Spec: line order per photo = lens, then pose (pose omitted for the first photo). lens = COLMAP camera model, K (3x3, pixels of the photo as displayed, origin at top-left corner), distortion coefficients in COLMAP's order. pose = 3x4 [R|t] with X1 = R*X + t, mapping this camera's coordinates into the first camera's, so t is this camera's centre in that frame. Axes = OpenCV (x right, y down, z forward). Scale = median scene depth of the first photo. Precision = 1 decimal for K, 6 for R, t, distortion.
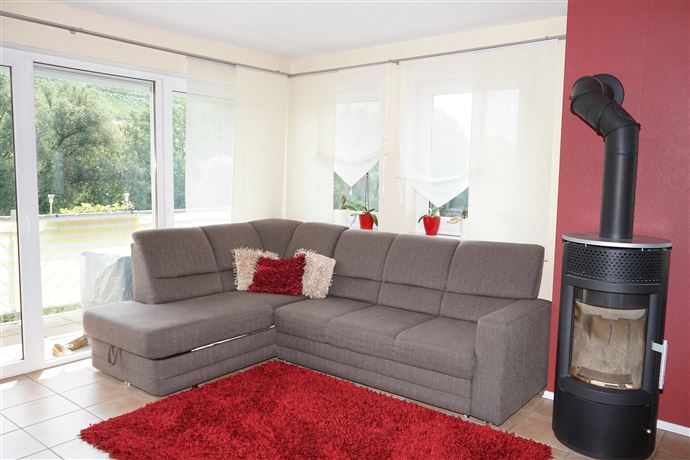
lens RADIAL K [[542.8, 0, 345.0], [0, 542.8, 230.0], [0, 0, 1]] dist [-0.003253, 0.001779]
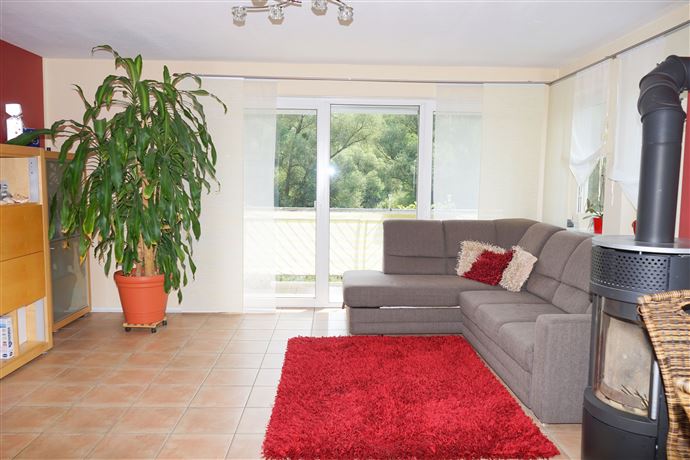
lens RADIAL K [[542.8, 0, 345.0], [0, 542.8, 230.0], [0, 0, 1]] dist [-0.003253, 0.001779]
pose [[0.639781, 0.054608, -0.766615, 0.832586], [-0.066582, 0.997661, 0.015499, 0.015652], [0.765668, 0.041127, 0.641920, 0.068216]]
